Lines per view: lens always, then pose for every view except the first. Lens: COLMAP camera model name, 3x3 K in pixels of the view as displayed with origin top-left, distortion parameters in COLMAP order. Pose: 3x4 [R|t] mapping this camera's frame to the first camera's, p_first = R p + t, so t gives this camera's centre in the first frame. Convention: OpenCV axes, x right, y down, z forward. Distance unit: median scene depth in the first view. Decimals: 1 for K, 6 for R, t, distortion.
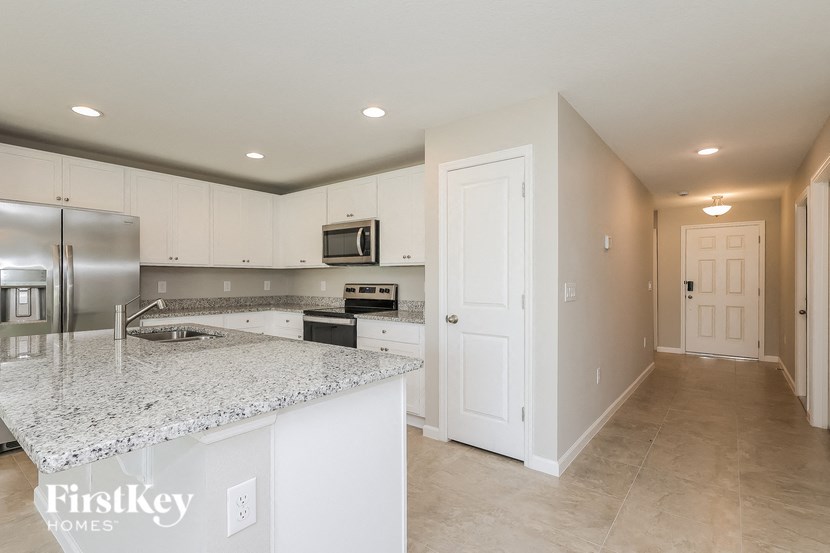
lens RADIAL K [[395.2, 0, 409.2], [0, 395.2, 281.3], [0, 0, 1]] dist [0.017902, -0.000031]
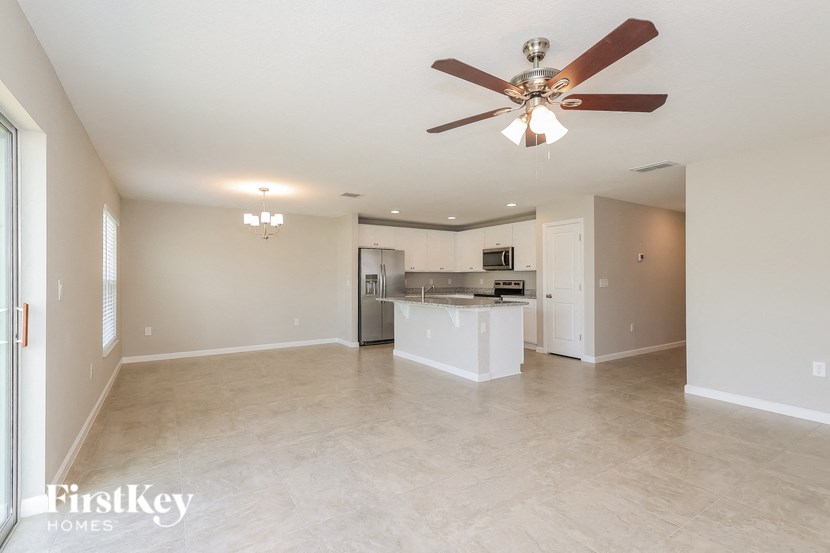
lens RADIAL K [[375.8, 0, 412.1], [0, 375.8, 277.9], [0, 0, 1]] dist [0.002248, 0.000154]
pose [[0.943346, -0.004207, -0.331784, 0.062458], [0.001828, 0.999970, -0.007483, 0.008486], [0.331805, 0.006453, 0.943326, -0.869964]]
